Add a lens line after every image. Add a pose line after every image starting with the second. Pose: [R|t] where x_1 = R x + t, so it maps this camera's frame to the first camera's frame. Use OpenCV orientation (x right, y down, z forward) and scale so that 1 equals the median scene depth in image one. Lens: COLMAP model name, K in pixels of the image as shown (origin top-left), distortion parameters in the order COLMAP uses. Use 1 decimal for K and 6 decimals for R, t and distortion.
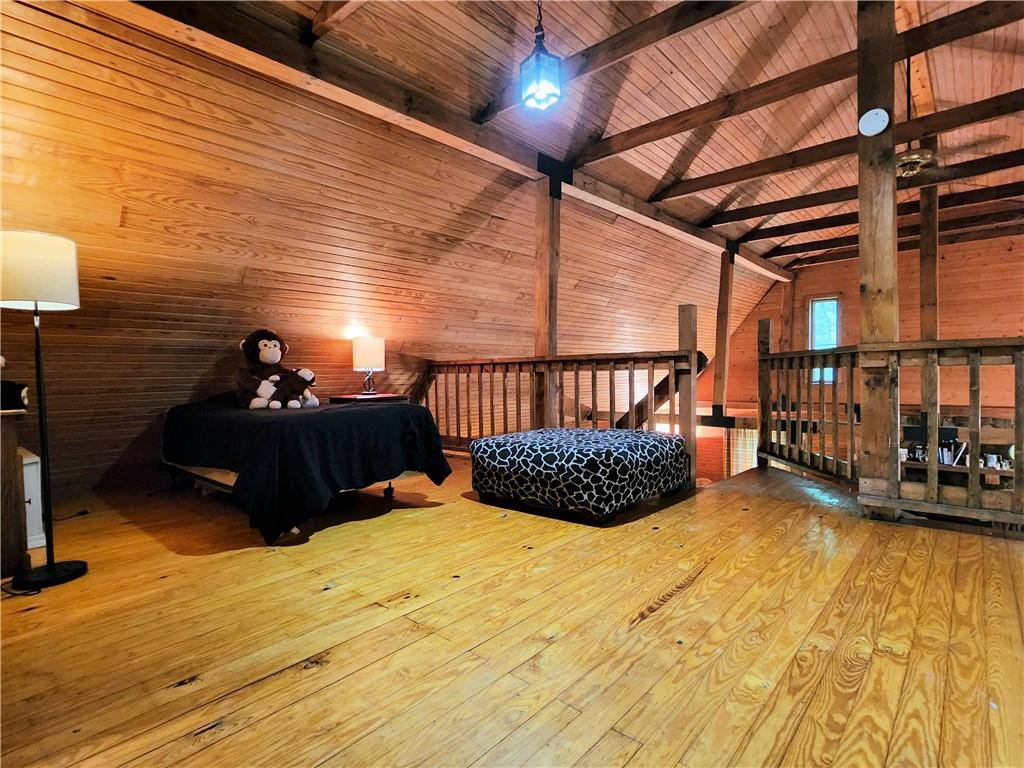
lens RADIAL K [[517.5, 0, 513.1], [0, 517.5, 384.8], [0, 0, 1]] dist [-0.000017, -0.000138]
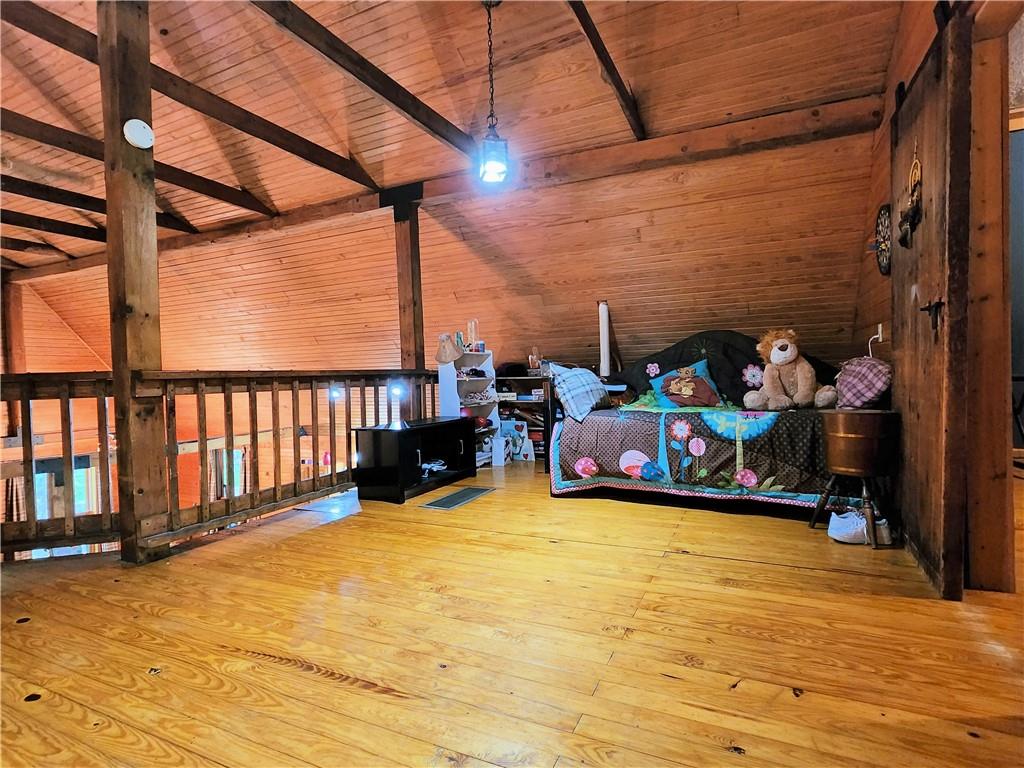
lens RADIAL K [[517.5, 0, 511.7], [0, 517.5, 388.6], [0, 0, 1]] dist [-0.000017, -0.000138]
pose [[-0.280768, 0.010833, 0.959714, -0.323669], [0.064637, 0.997880, 0.007646, -0.011683], [-0.957597, 0.064180, -0.280873, 0.552986]]
